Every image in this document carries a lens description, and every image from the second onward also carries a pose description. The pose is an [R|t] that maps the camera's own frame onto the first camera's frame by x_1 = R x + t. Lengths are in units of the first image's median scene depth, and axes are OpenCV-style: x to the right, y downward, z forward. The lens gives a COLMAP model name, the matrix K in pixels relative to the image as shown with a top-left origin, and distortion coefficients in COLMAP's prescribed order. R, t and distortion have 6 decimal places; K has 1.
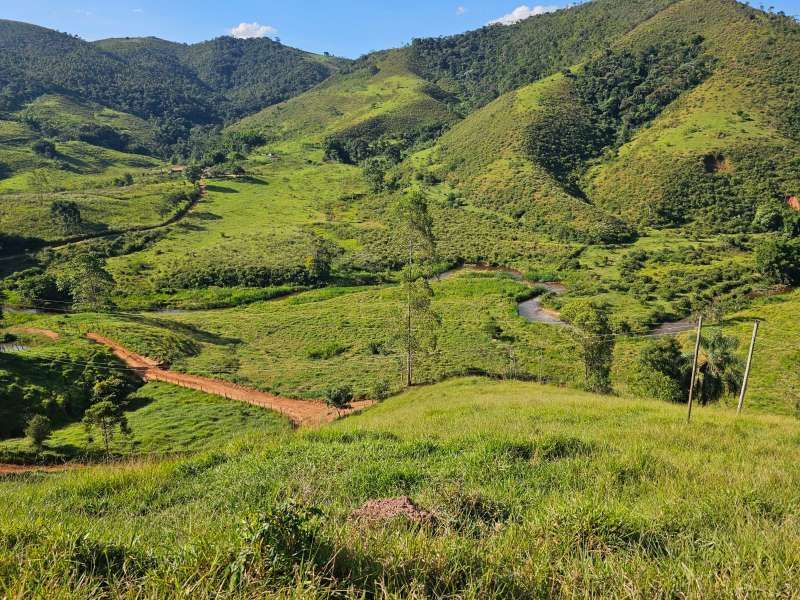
lens RADIAL K [[536.1, 0, 402.6], [0, 536.1, 294.6], [0, 0, 1]] dist [0.048125, -0.043371]
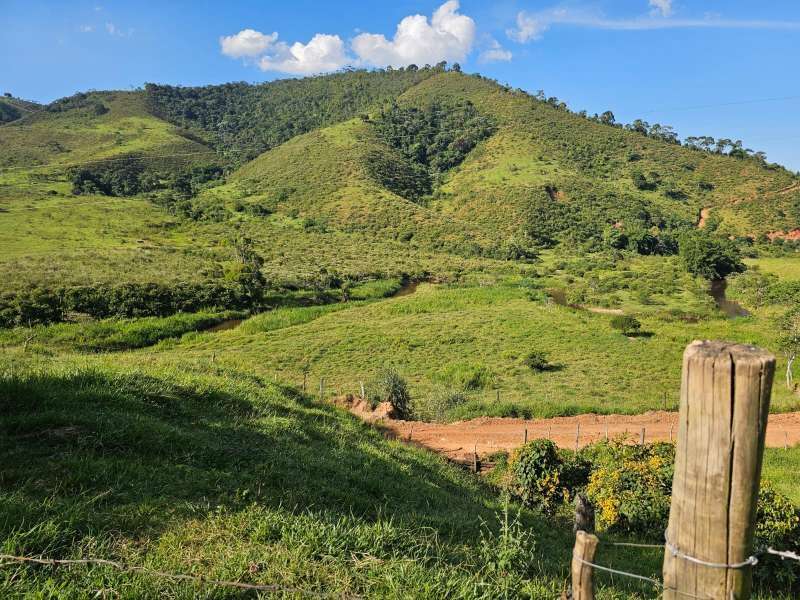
lens RADIAL K [[535.2, 0, 412.1], [0, 535.2, 297.5], [0, 0, 1]] dist [0.049852, -0.043612]
pose [[0.862898, -0.052229, 0.502672, -0.126961], [0.119723, 0.987458, -0.102920, 0.021737], [-0.490992, 0.148991, 0.858329, 0.159931]]
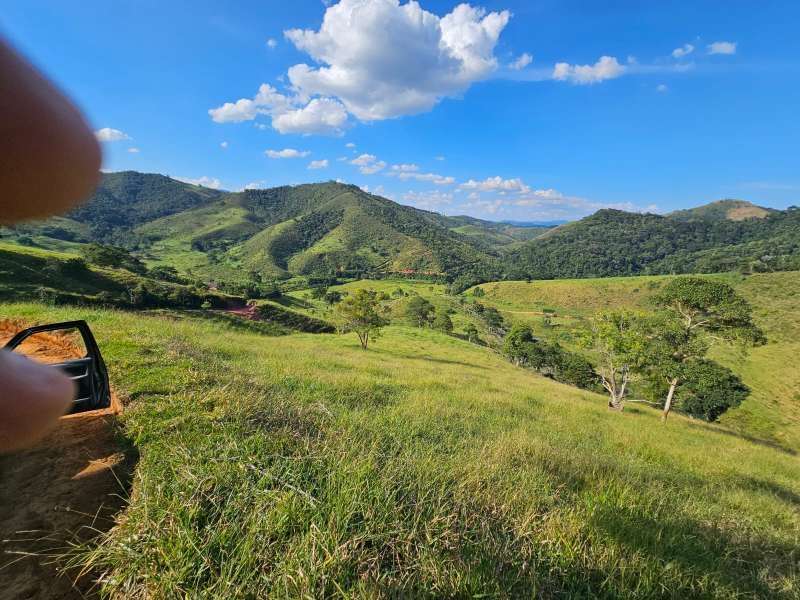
lens RADIAL K [[326.5, 0, 400.3], [0, 326.5, 295.1], [0, 0, 1]] dist [-0.002393, 0.000782]
pose [[0.926059, -0.035423, 0.375714, 0.156950], [0.064975, 0.995684, -0.066276, 0.100144], [-0.371744, 0.085788, 0.924363, -0.630822]]
